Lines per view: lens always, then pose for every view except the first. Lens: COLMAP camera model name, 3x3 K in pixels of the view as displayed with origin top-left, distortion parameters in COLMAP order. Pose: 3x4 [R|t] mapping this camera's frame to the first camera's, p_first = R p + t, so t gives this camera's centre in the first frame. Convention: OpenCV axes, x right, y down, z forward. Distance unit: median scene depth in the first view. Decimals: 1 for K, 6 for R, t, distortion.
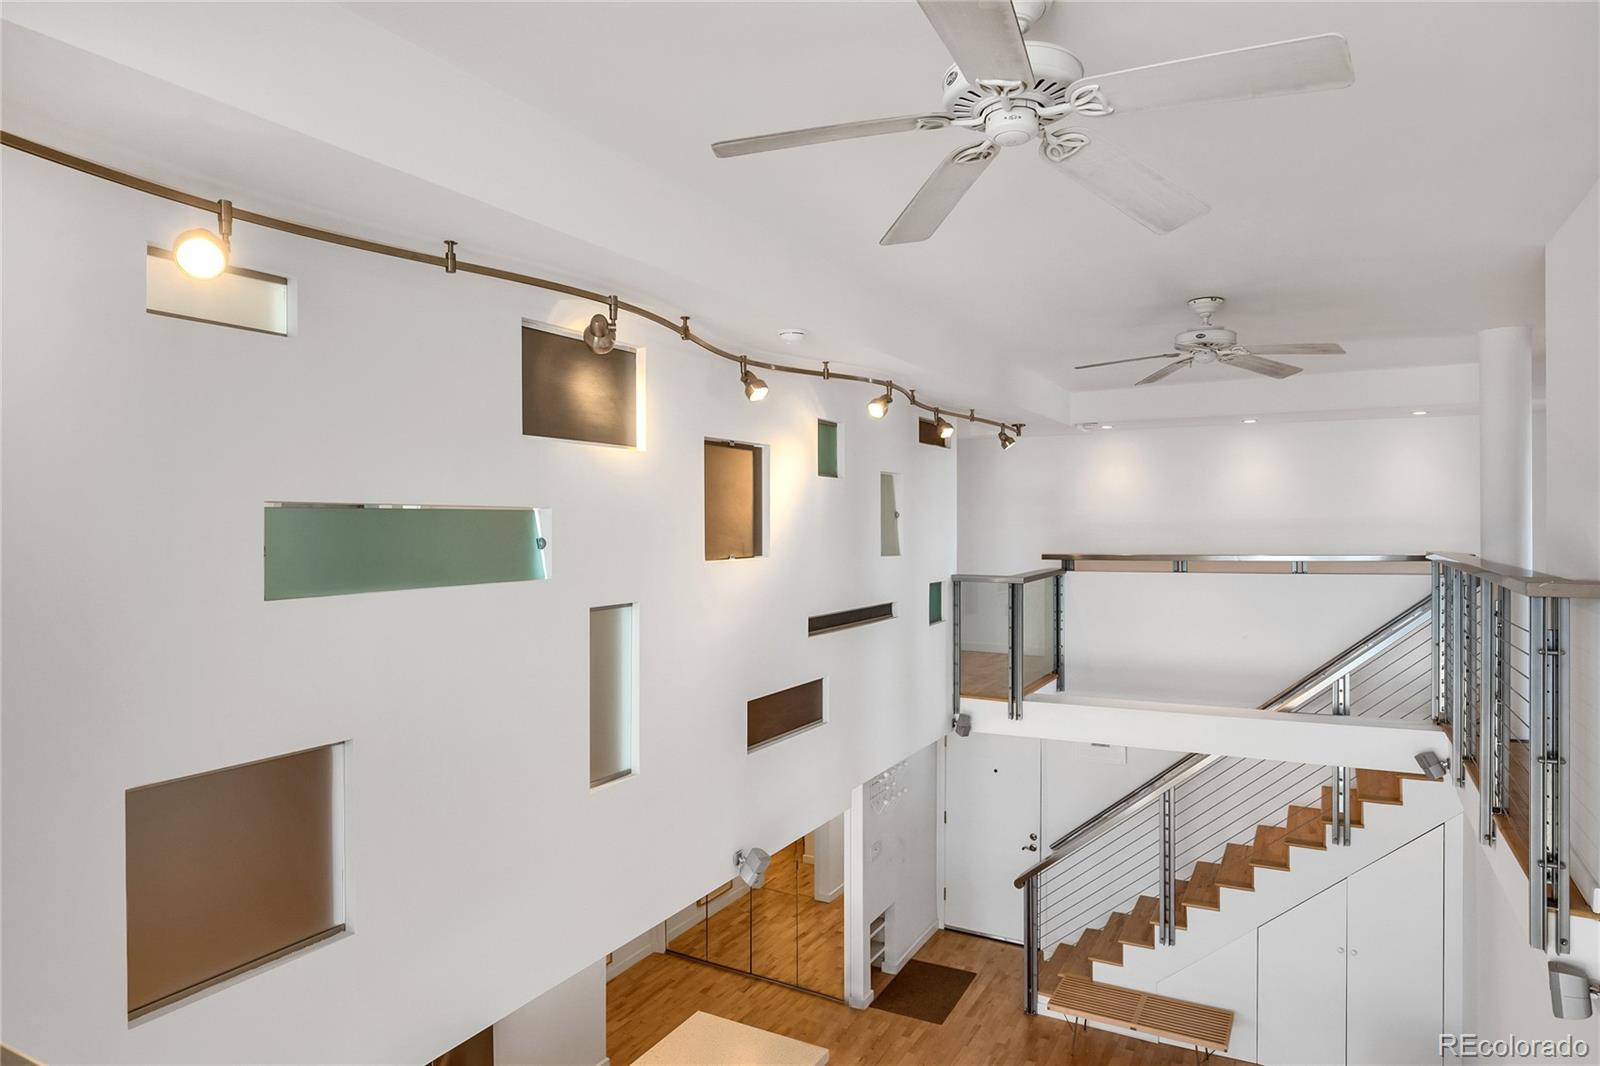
lens RADIAL K [[920.4, 0, 800.0], [0, 920.4, 533.0], [0, 0, 1]] dist [0.013908, 0.000819]
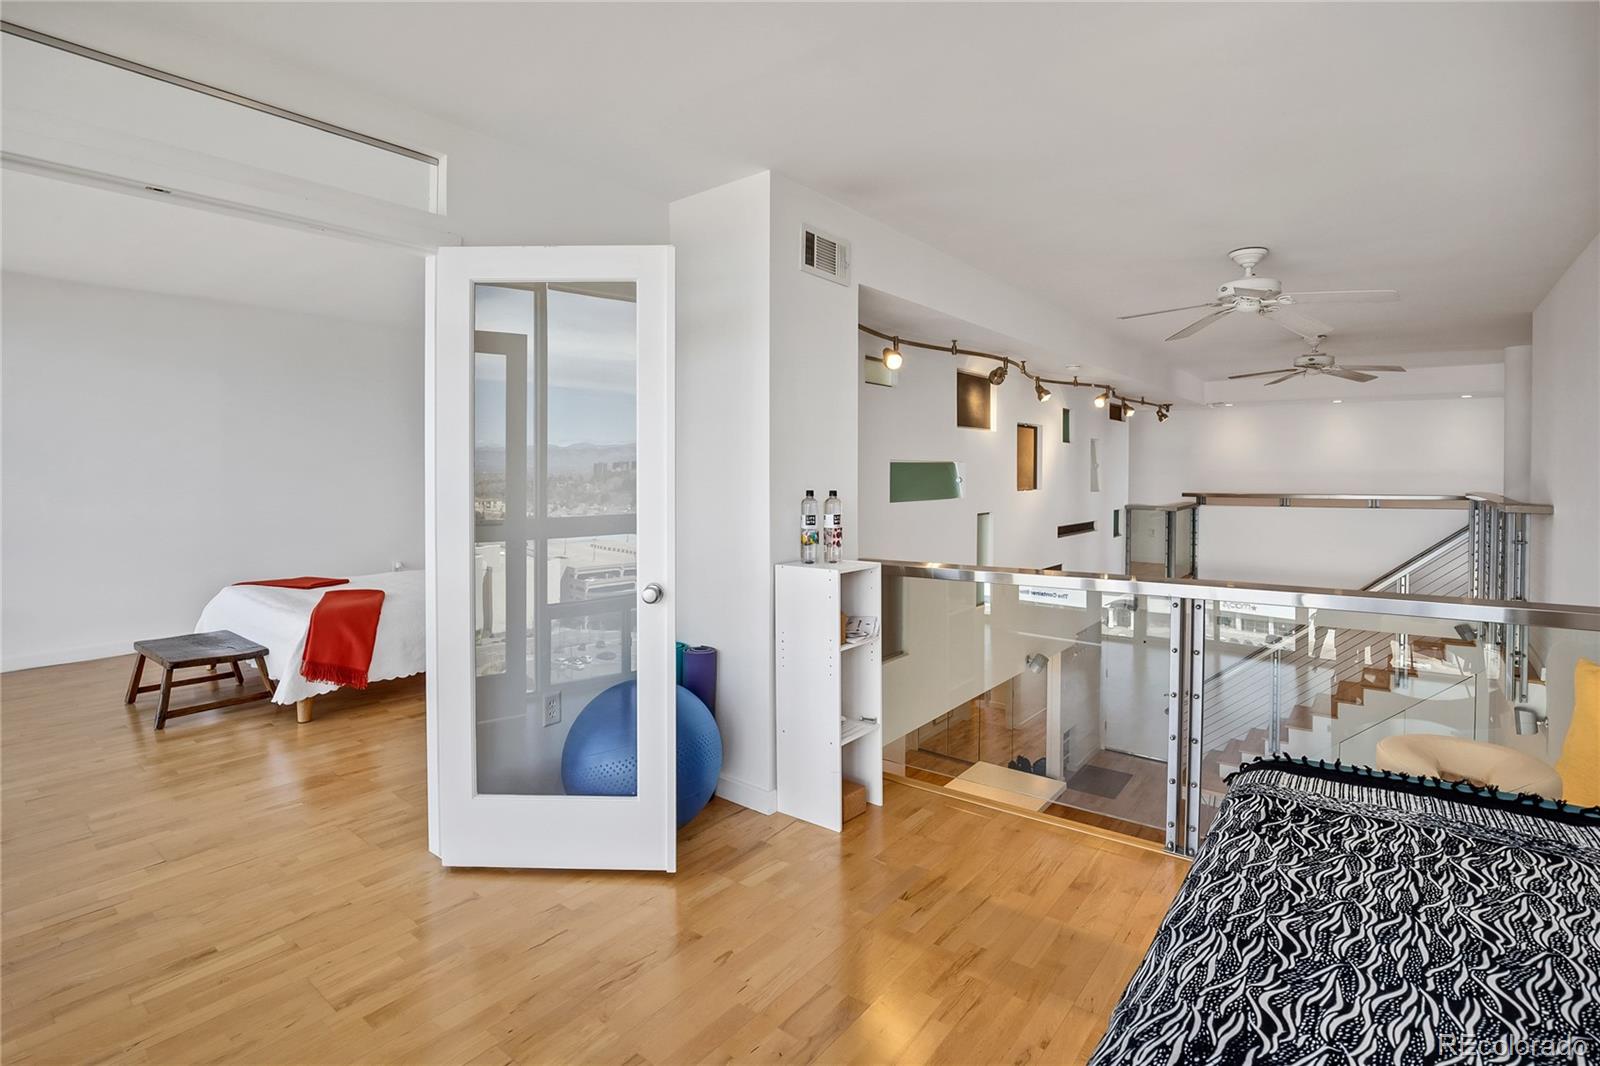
lens RADIAL K [[772.2, 0, 803.2], [0, 772.2, 476.4], [0, 0, 1]] dist [-0.001914, -0.000495]
pose [[0.990332, 0.011210, -0.138263, -0.209868], [-0.011190, 0.999937, 0.000916, 0.003213], [0.138264, 0.000640, 0.990395, -0.377282]]
